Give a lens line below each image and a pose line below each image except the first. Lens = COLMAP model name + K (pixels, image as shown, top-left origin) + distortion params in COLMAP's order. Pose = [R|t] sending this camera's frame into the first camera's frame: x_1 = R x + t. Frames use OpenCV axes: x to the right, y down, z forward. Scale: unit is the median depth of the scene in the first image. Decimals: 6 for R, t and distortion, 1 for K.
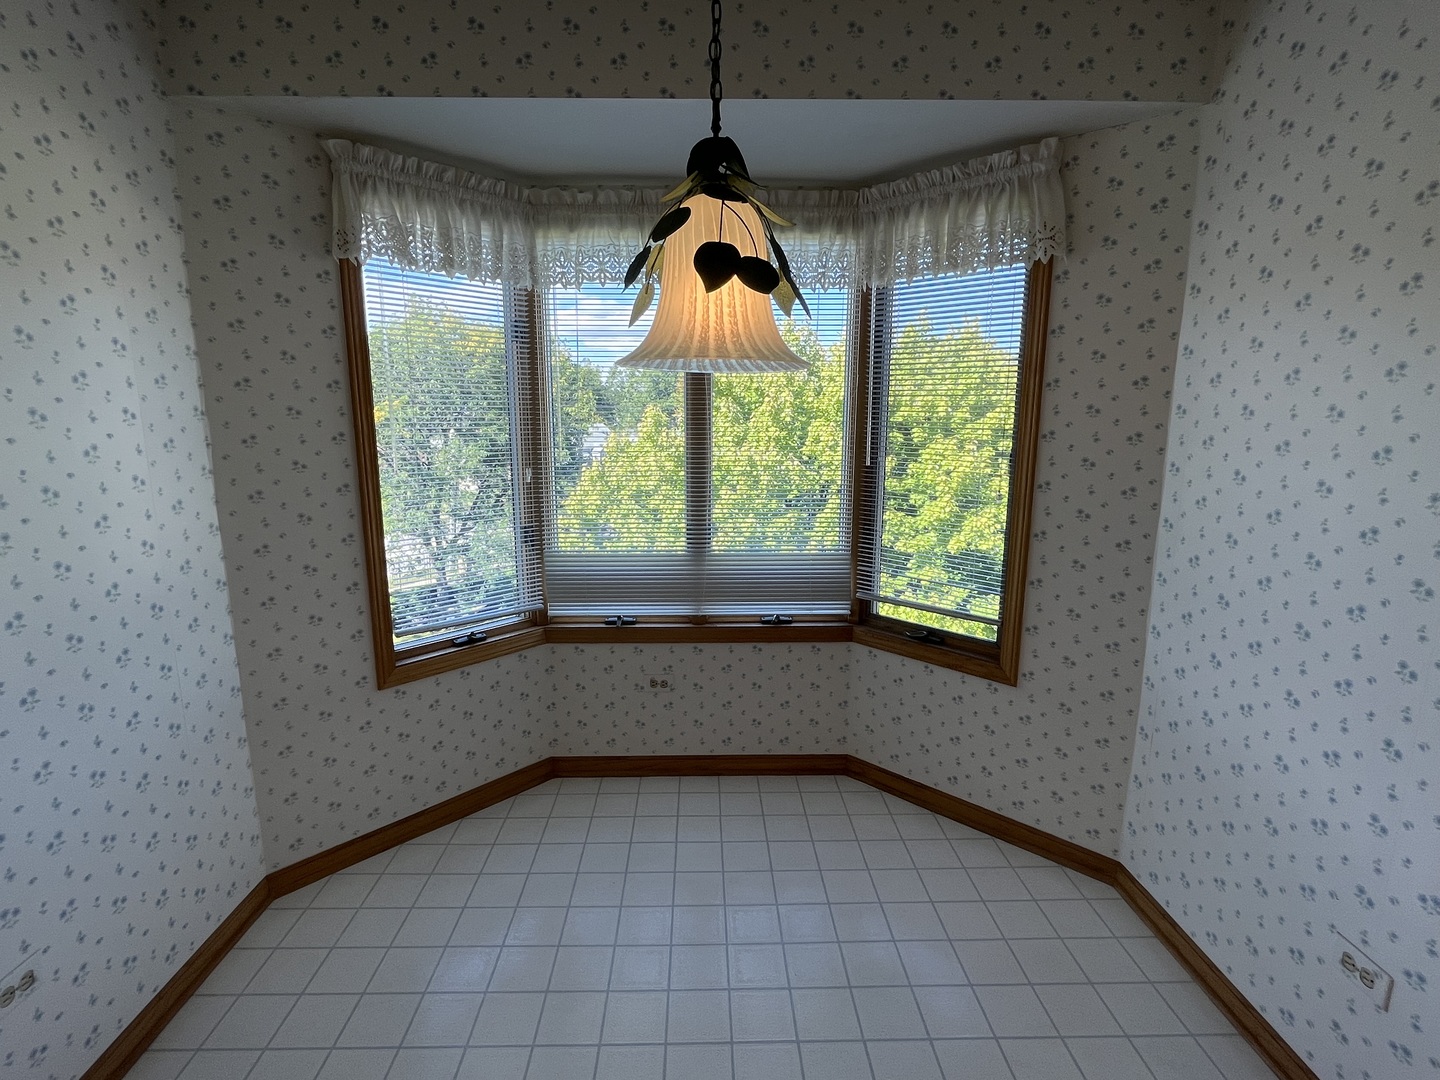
lens RADIAL K [[716.1, 0, 716.3], [0, 716.1, 542.9], [0, 0, 1]] dist [-0.043159, -0.000209]
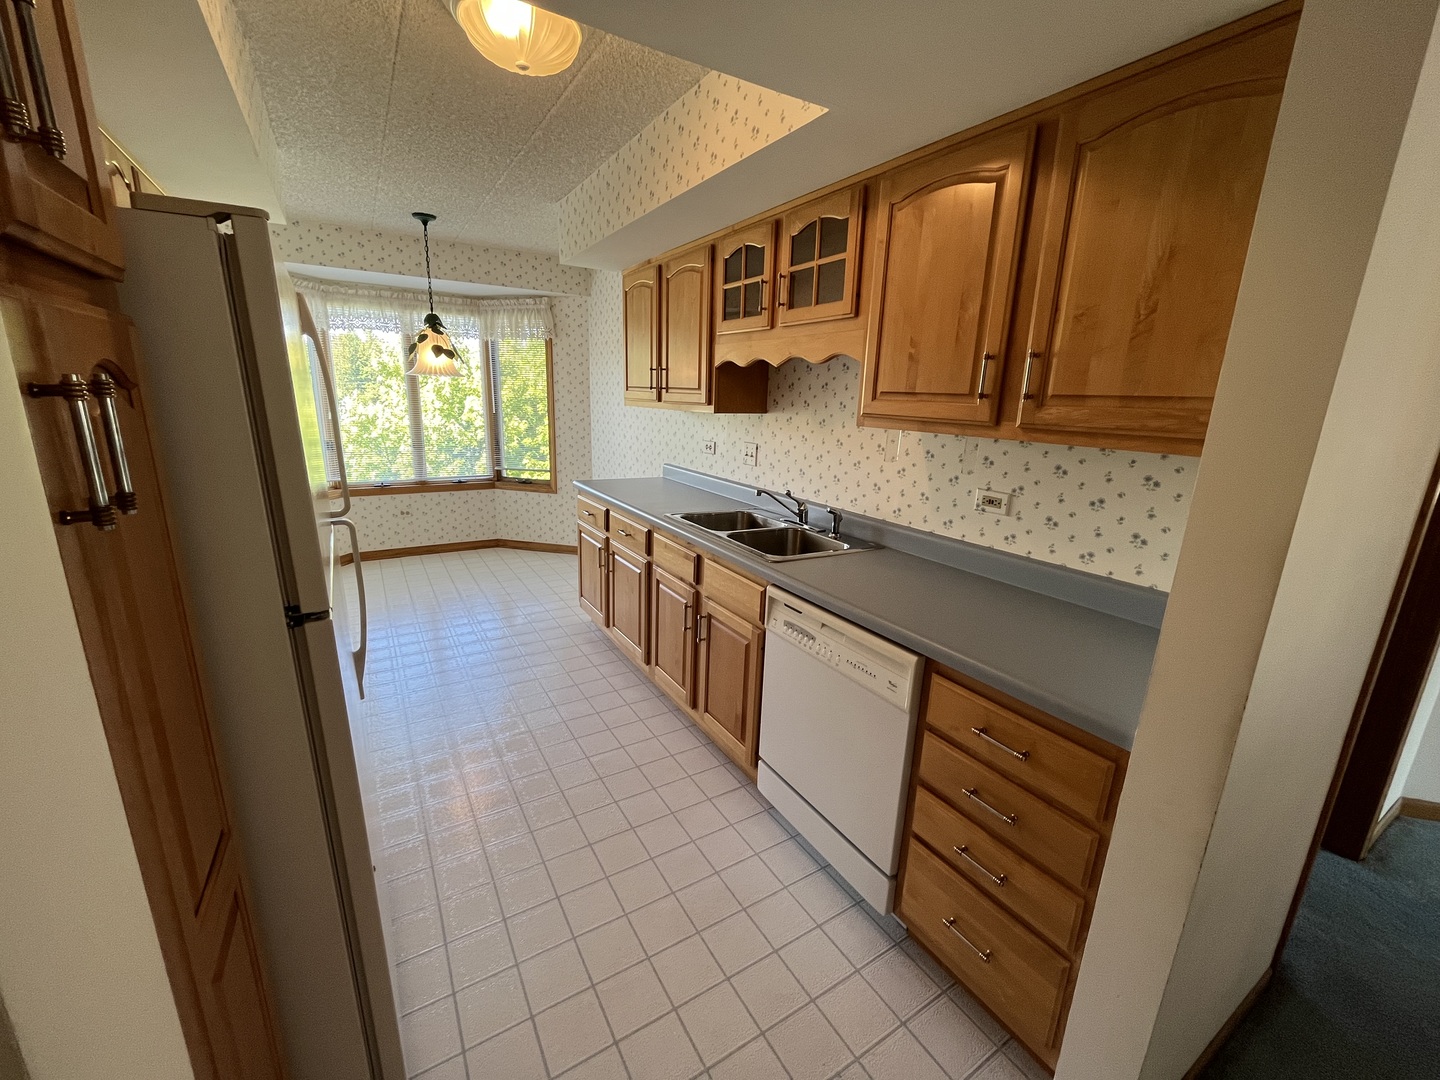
lens RADIAL K [[580.8, 0, 722.4], [0, 580.8, 542.0], [0, 0, 1]] dist [-0.011263, -0.000381]
pose [[0.859203, -0.100542, 0.501659, -0.158570], [0.065040, 0.994011, 0.087823, 0.212904], [-0.507485, -0.042830, 0.860596, -1.147586]]
